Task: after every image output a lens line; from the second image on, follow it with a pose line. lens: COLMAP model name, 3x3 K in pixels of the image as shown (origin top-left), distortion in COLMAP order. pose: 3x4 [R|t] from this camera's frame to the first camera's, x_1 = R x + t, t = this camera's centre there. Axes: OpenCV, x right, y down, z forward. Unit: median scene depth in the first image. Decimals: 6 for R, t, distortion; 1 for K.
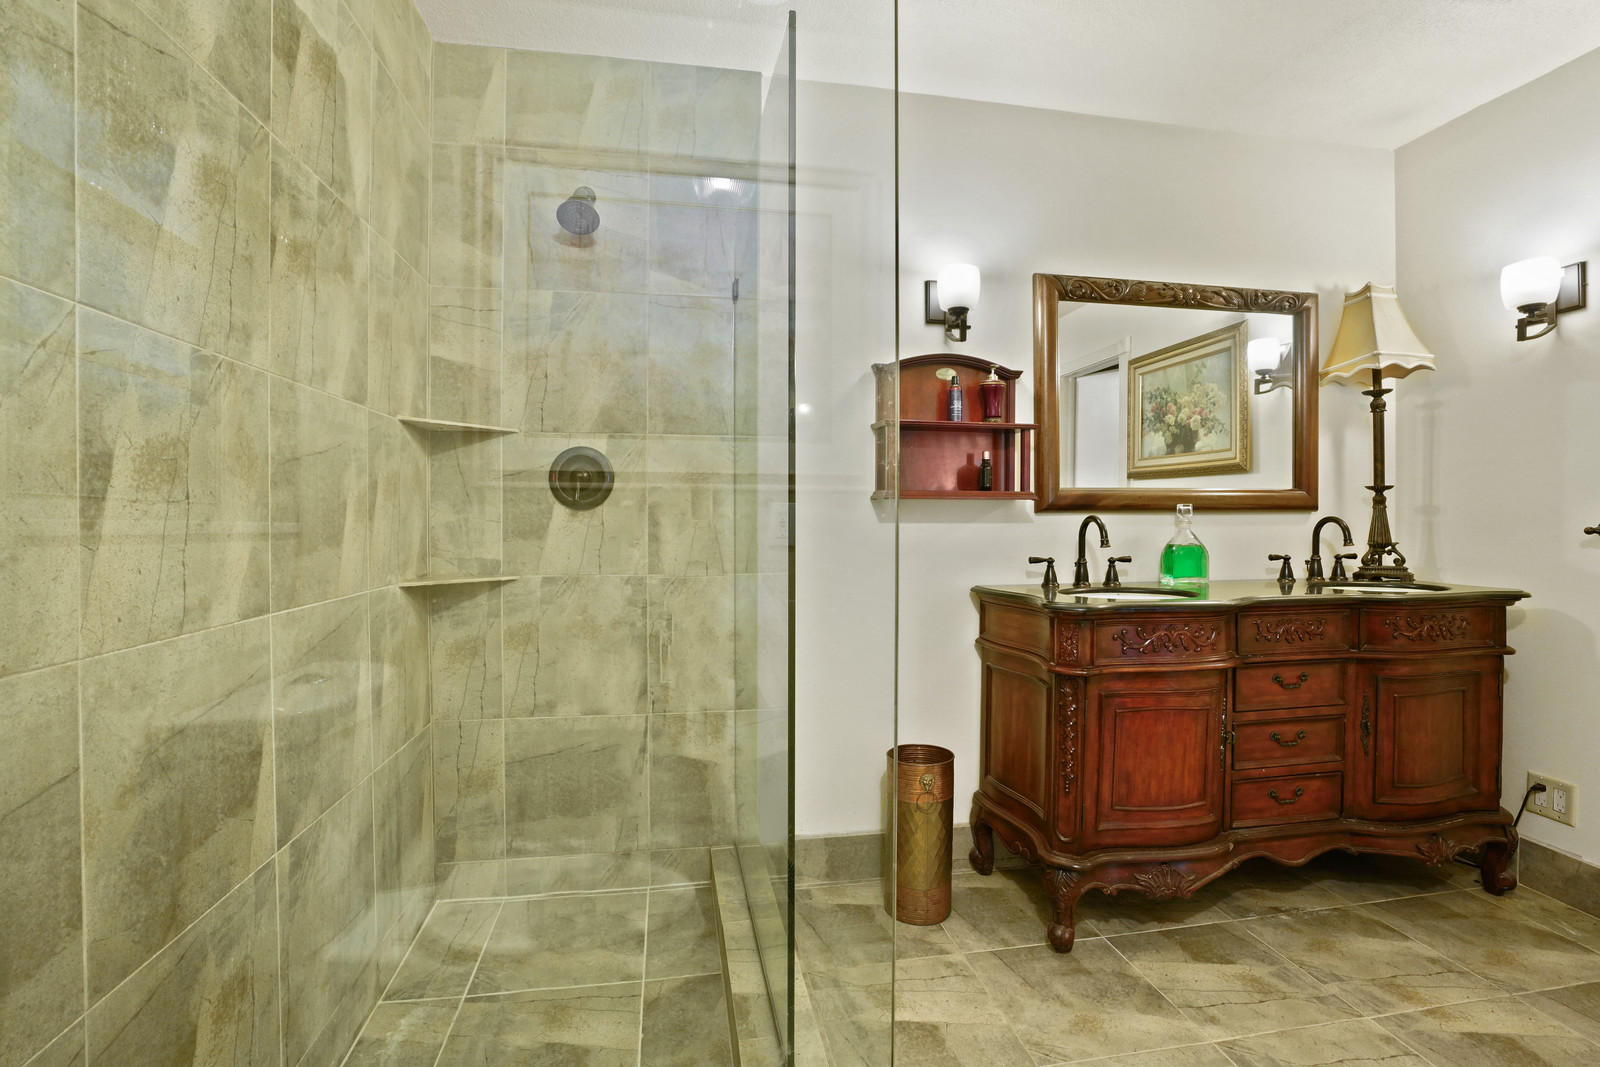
lens RADIAL K [[766.9, 0, 796.3], [0, 766.9, 523.1], [0, 0, 1]] dist [-0.037559, 0.009692]
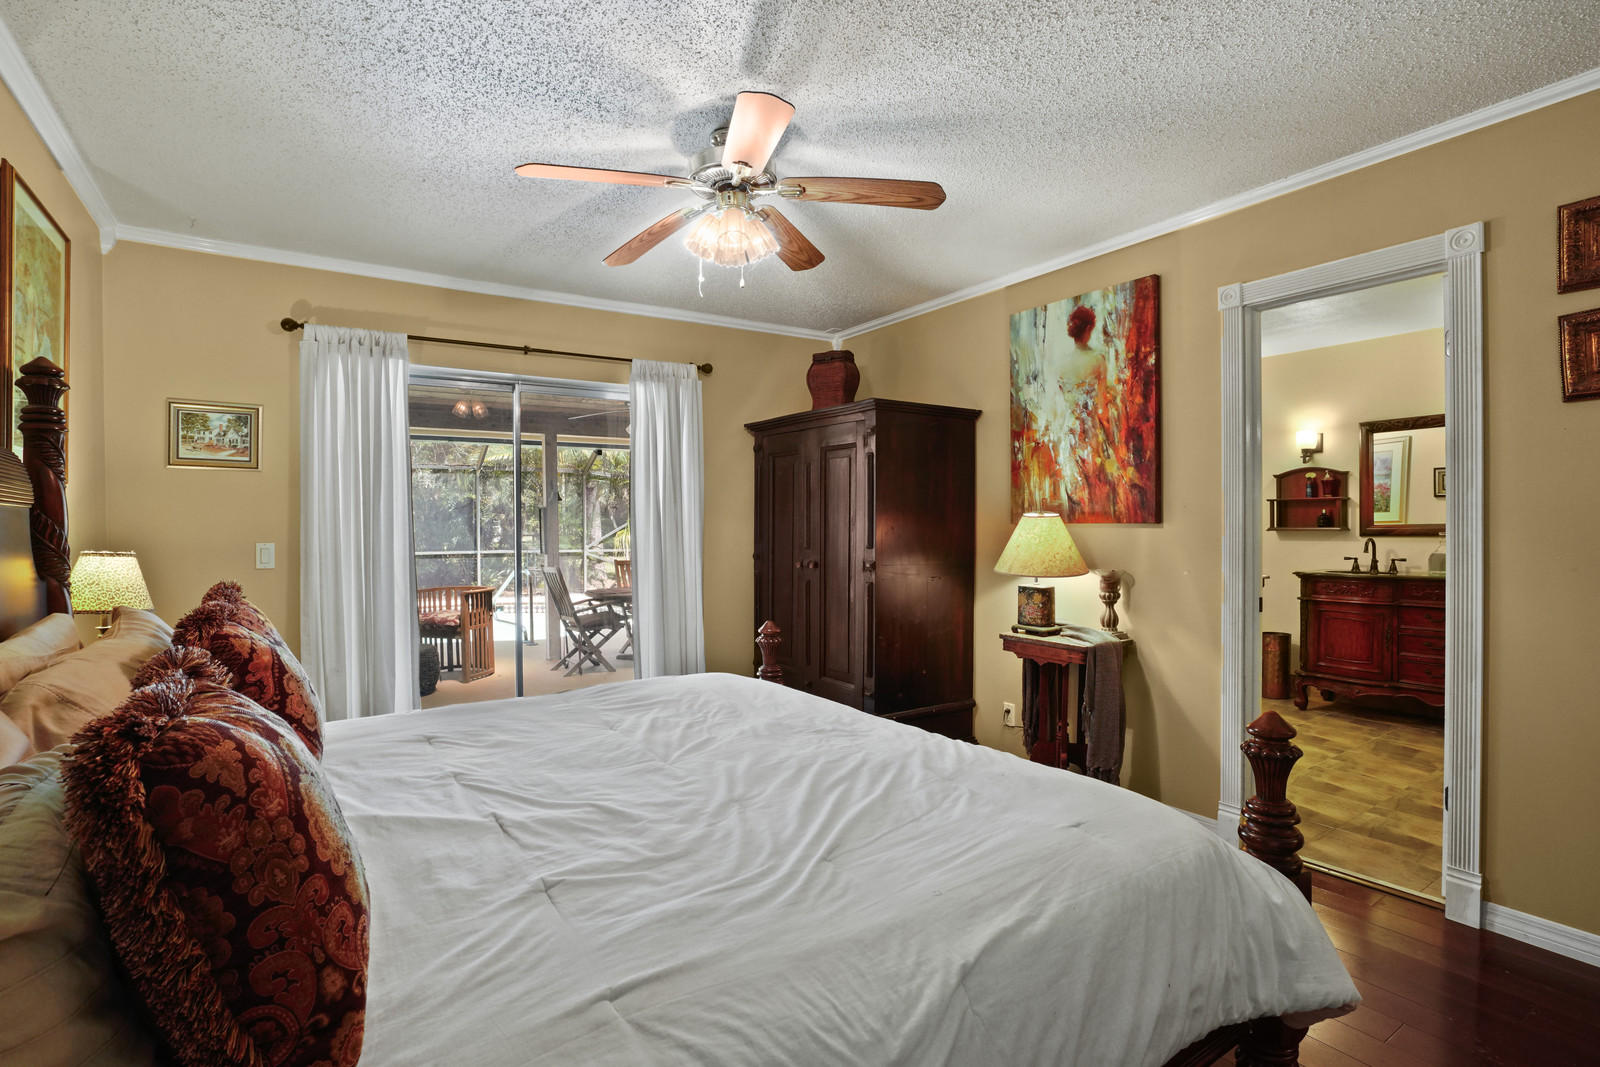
lens RADIAL K [[766.9, 0, 770.3], [0, 766.9, 531.7], [0, 0, 1]] dist [-0.037559, 0.009692]
pose [[0.383781, 0.000418, -0.923424, 1.800527], [-0.003926, 0.999992, -0.001179, -0.020285], [0.923416, 0.004077, 0.383779, -1.458136]]
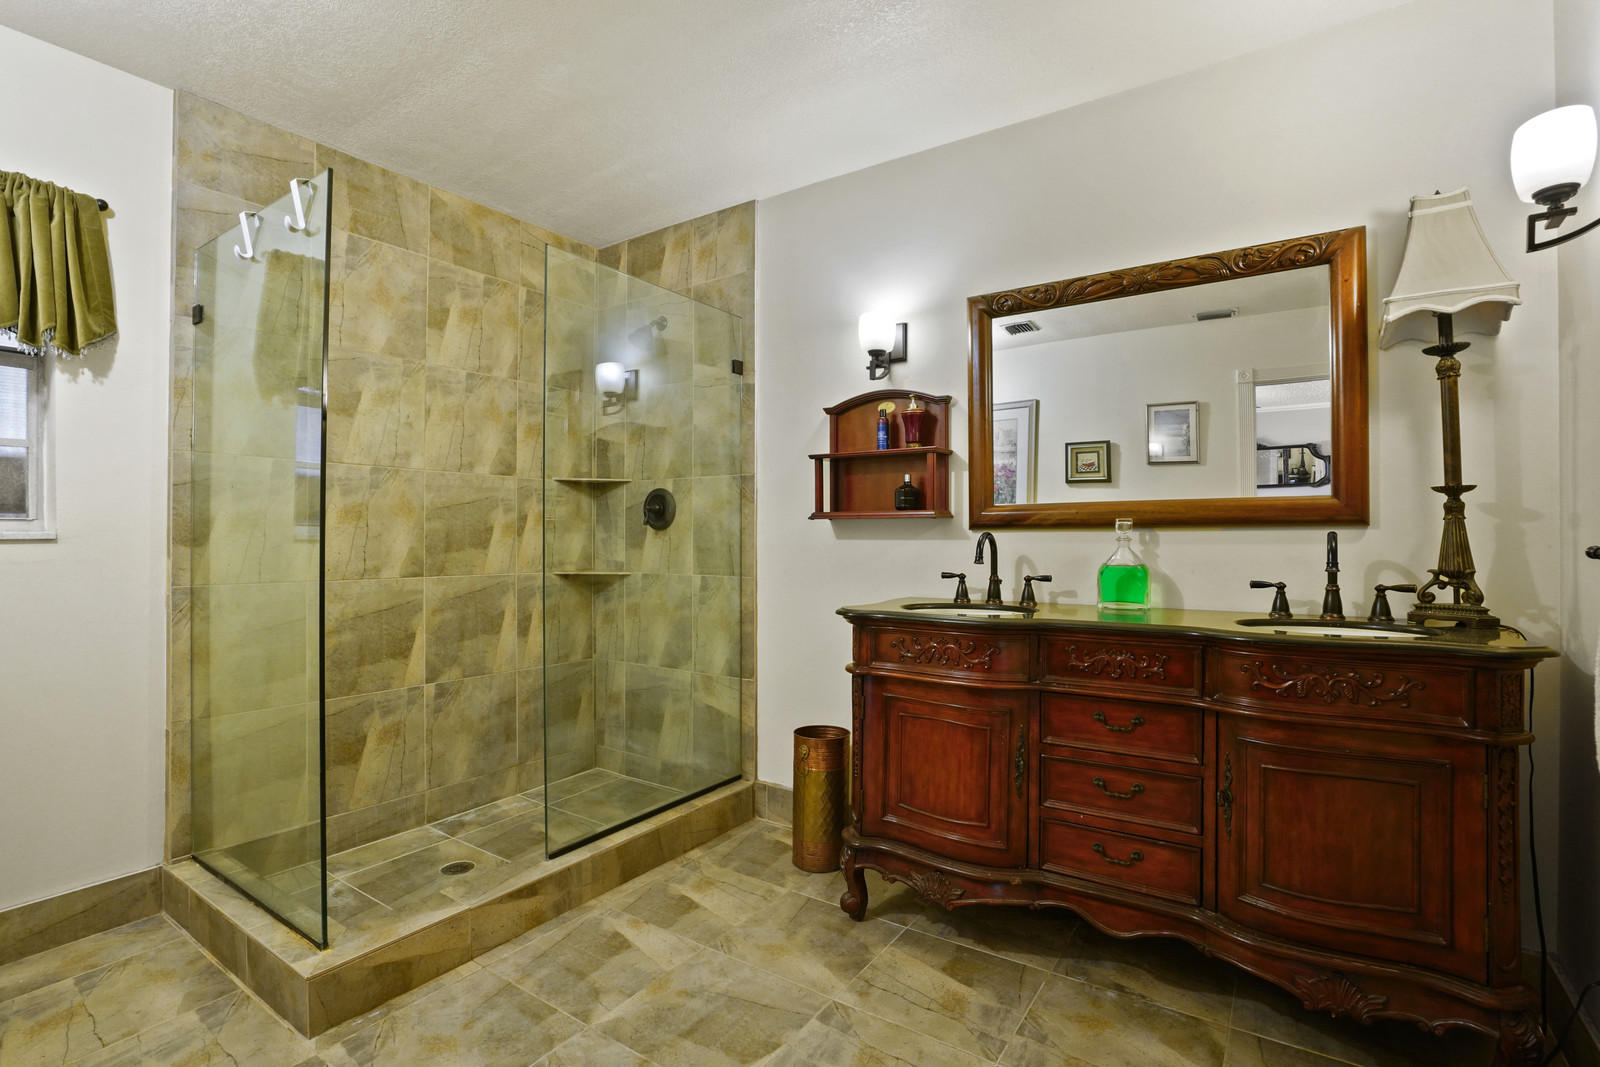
lens RADIAL K [[766.9, 0, 753.3], [0, 766.9, 535.7], [0, 0, 1]] dist [-0.037559, 0.009692]
pose [[0.688572, -0.002198, -0.725164, 0.961898], [-0.006310, 0.999939, -0.009023, 0.005877], [0.725140, 0.010788, 0.688517, 0.092277]]
